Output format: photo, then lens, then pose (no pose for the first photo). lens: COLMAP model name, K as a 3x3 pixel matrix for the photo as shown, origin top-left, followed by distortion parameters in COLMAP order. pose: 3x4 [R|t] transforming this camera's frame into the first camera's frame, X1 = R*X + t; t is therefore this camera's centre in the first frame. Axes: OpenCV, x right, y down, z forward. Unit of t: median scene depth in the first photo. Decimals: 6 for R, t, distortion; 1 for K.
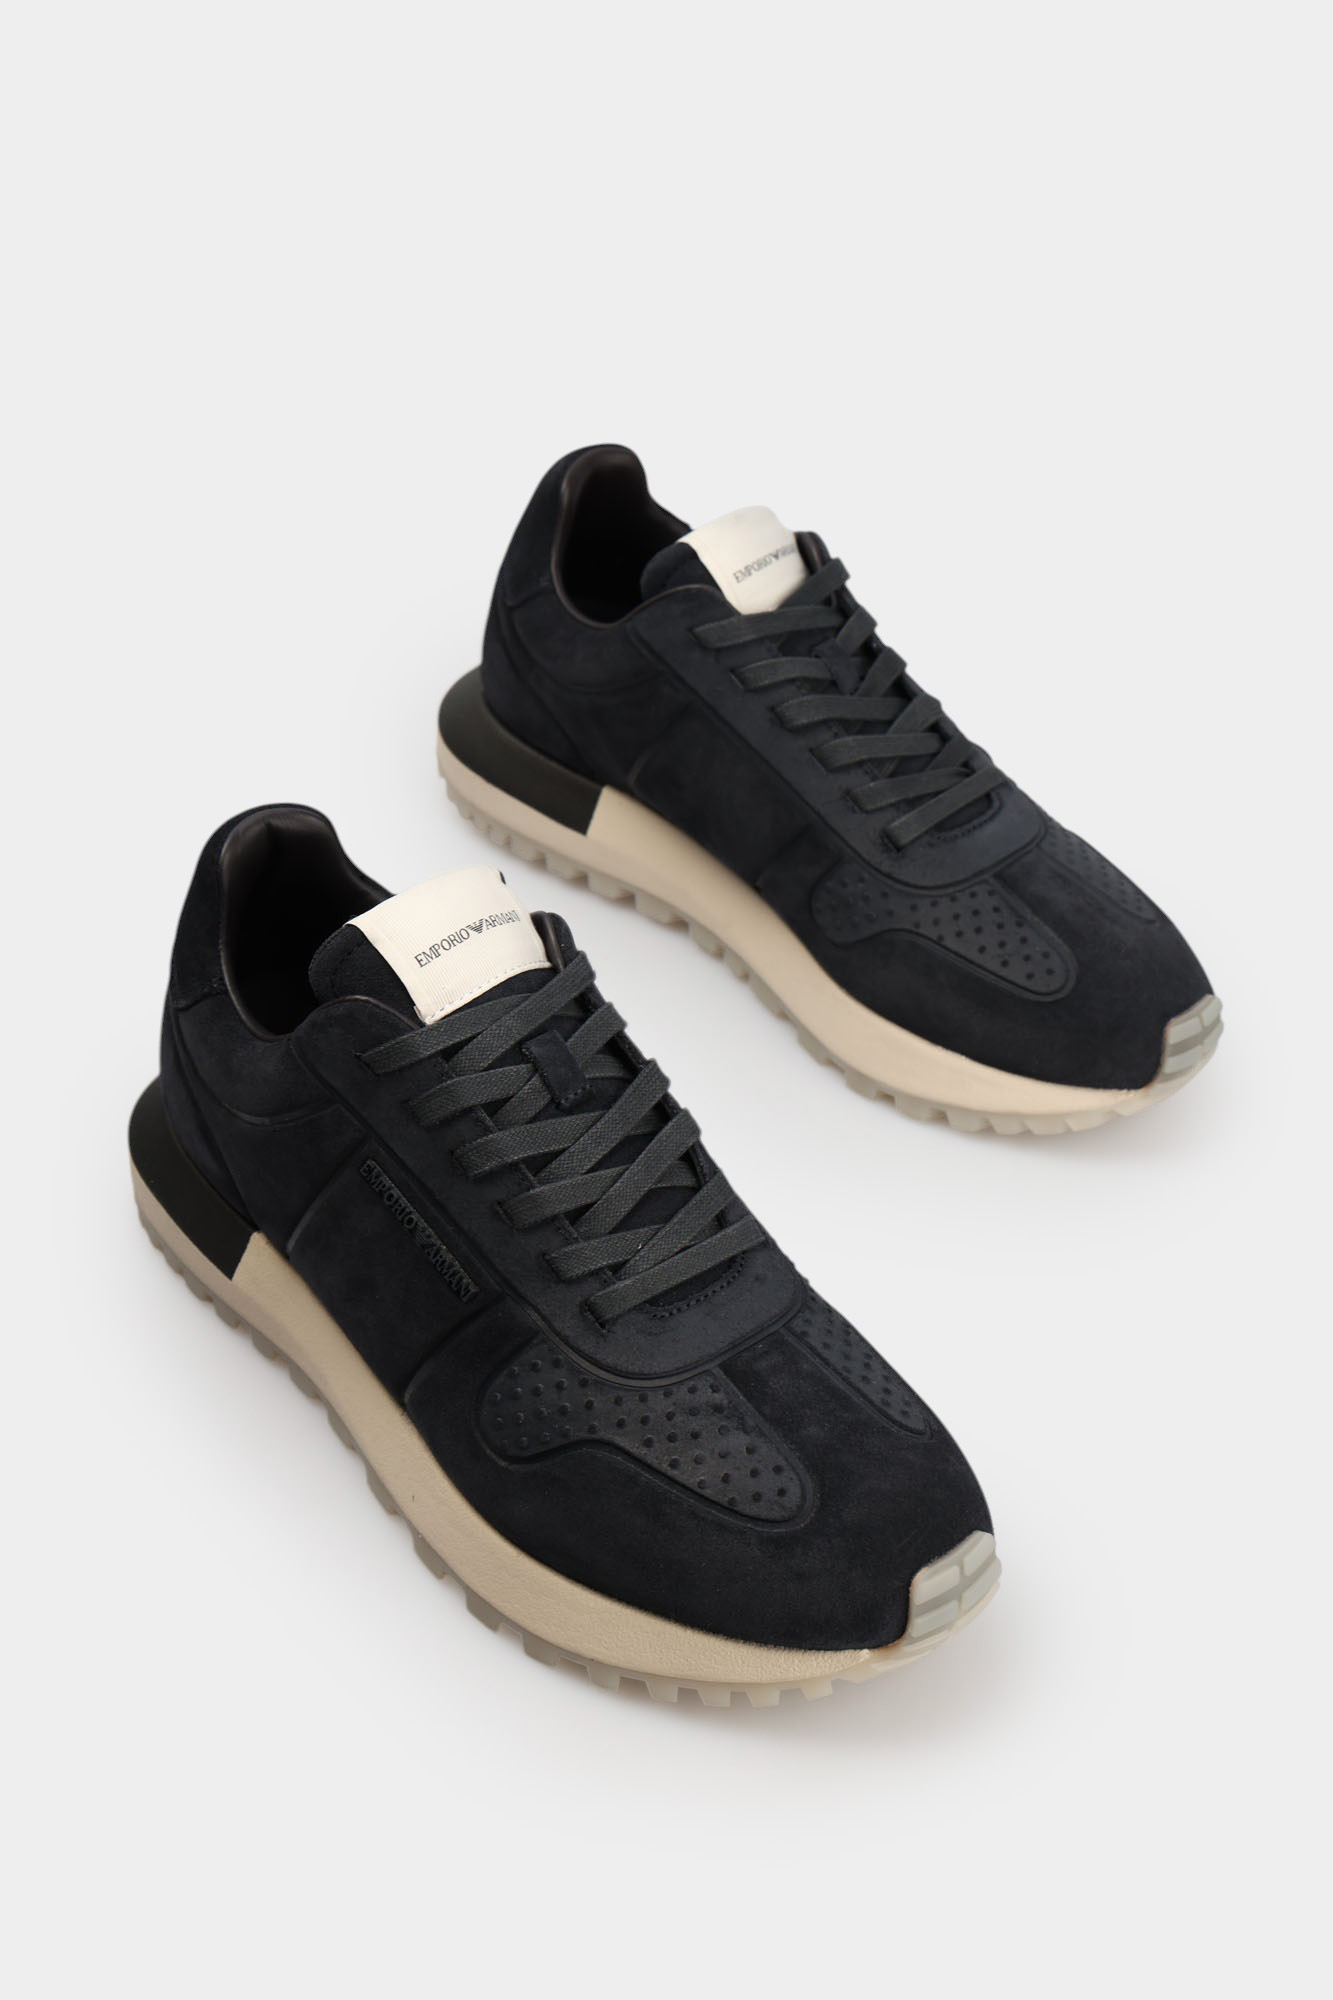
lens RADIAL K [[2922.1, 0, 656.2], [0, 2922.1, 1000.6], [0, 0, 1]] dist [-0.000016, 0.000000]
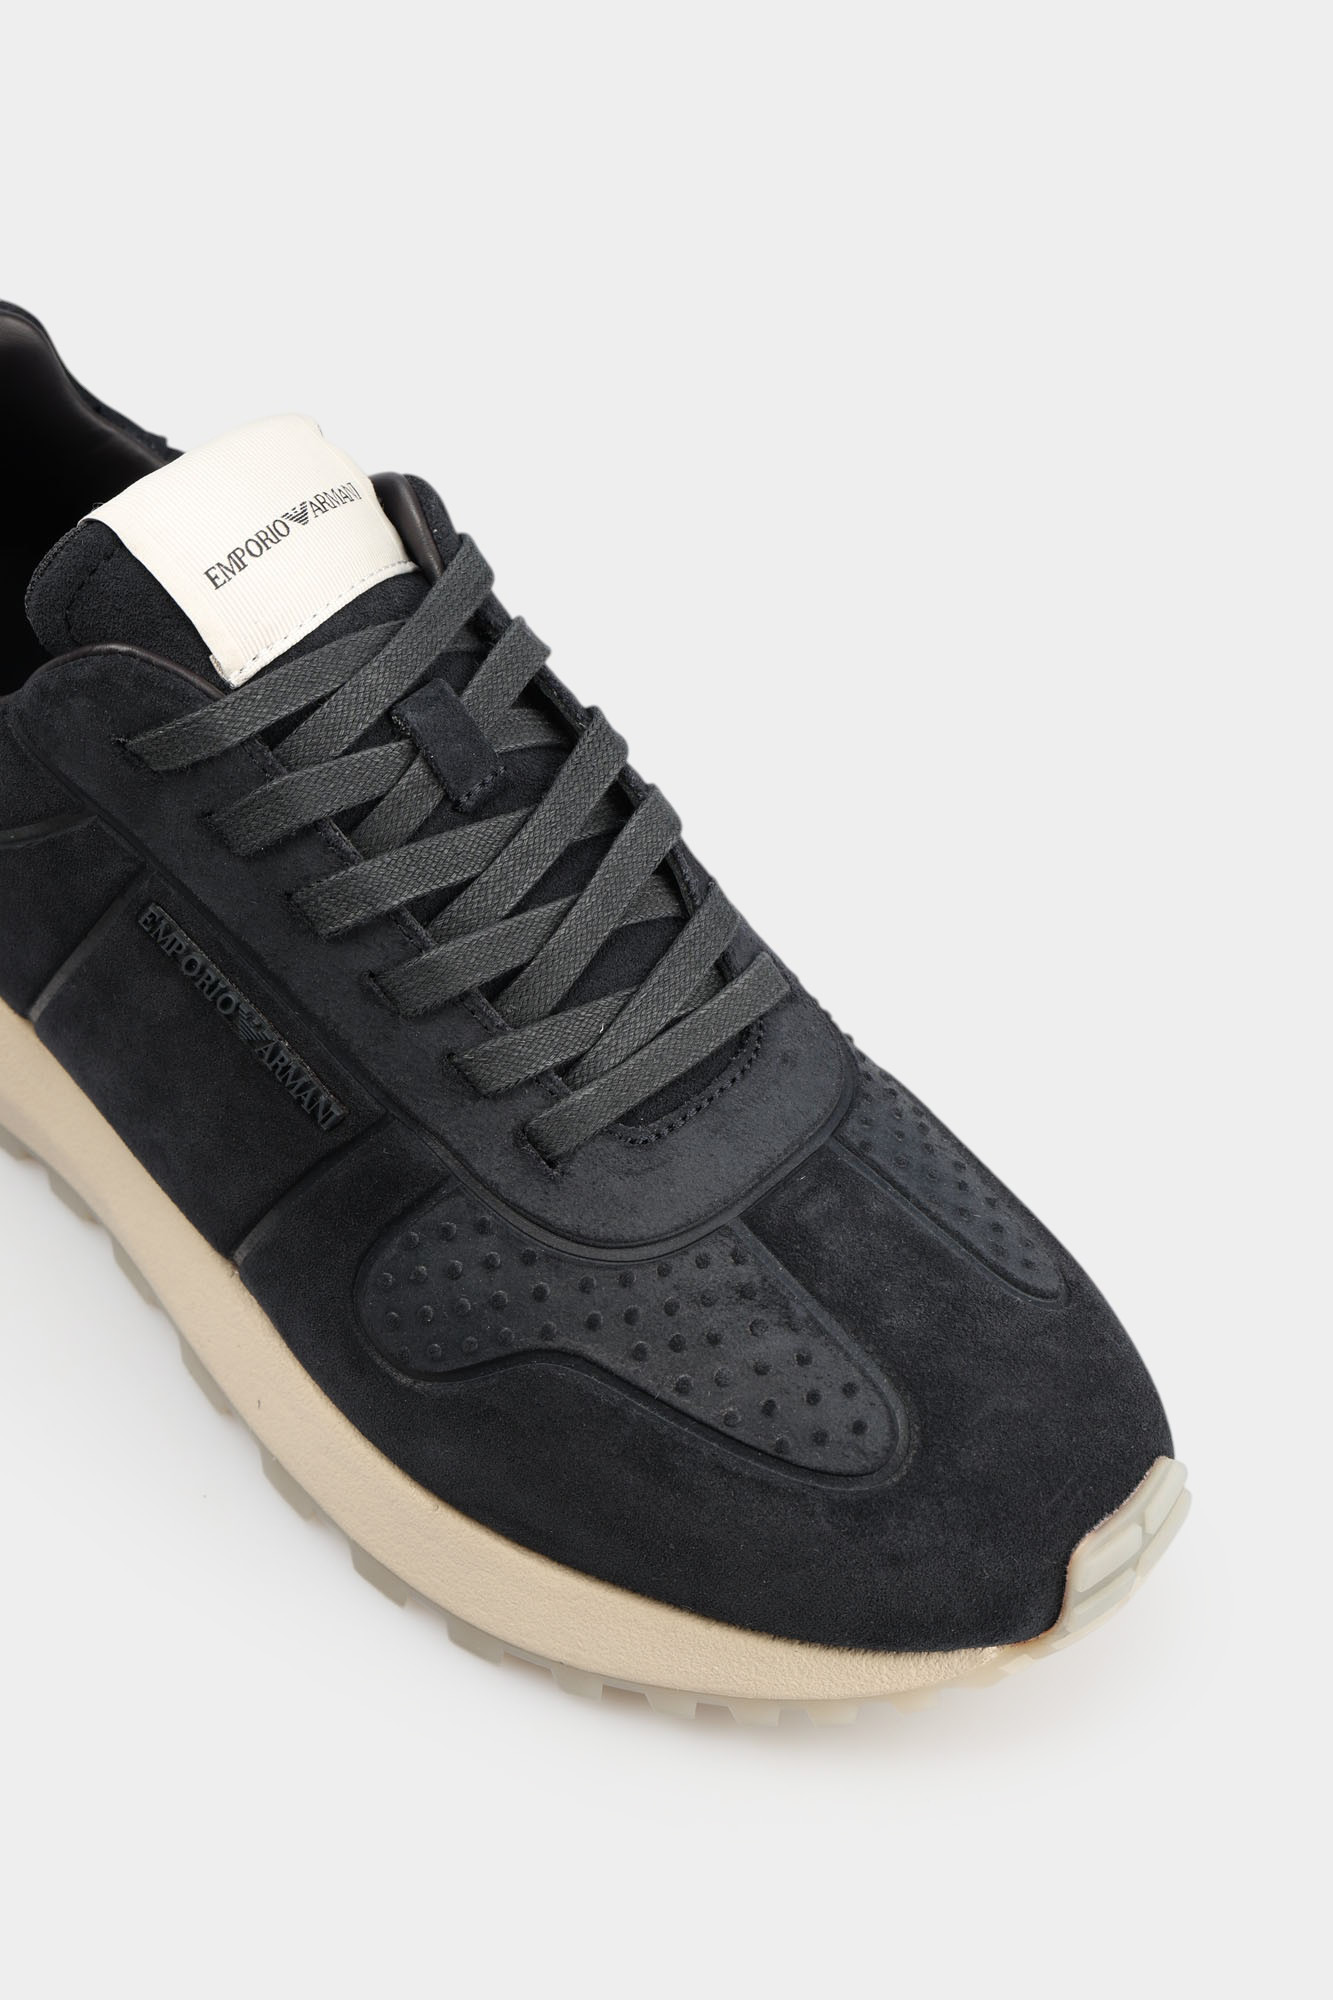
lens RADIAL K [[2922.1, 0, 673.9], [0, 2922.1, 982.0], [0, 0, 1]] dist [-0.000016, 0.000000]
pose [[0.995065, -0.055810, 0.082036, -0.041011], [0.036623, 0.975016, 0.219096, -0.061680], [-0.092214, -0.215011, 0.972248, 0.395413]]
